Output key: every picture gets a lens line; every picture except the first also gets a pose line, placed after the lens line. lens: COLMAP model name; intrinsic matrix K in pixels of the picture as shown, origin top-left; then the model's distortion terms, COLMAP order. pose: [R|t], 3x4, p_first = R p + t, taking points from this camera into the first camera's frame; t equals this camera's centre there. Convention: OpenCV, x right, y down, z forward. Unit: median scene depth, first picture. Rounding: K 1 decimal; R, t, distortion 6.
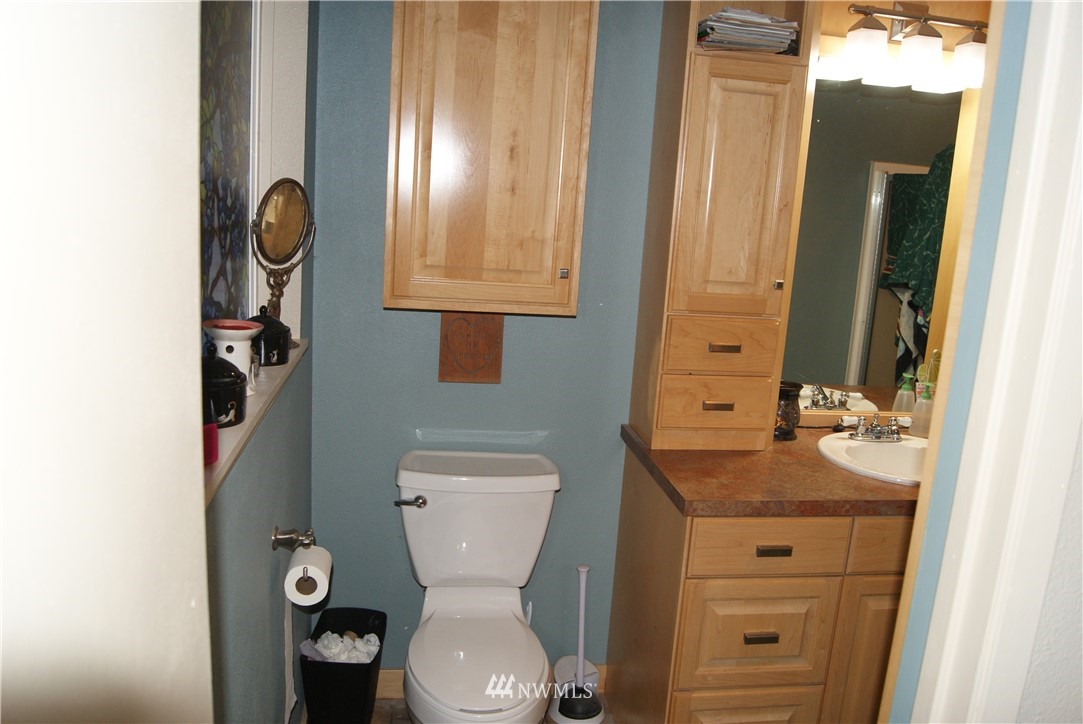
lens RADIAL K [[840.3, 0, 544.5], [0, 840.3, 361.7], [0, 0, 1]] dist [-0.090388, 0.022858]
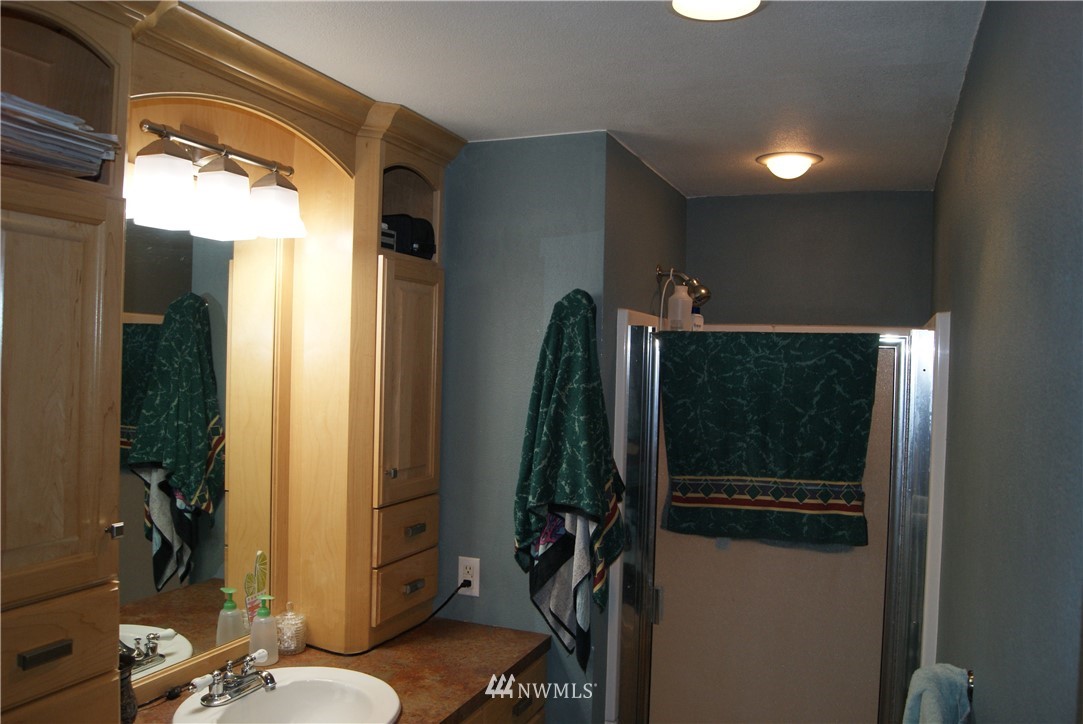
lens RADIAL K [[840.3, 0, 544.5], [0, 840.3, 361.7], [0, 0, 1]] dist [-0.090388, 0.022858]
pose [[0.505554, -0.053519, 0.861133, -0.060217], [0.177344, 0.983209, -0.043010, -0.091827], [-0.844372, 0.174461, 0.506557, 0.258991]]
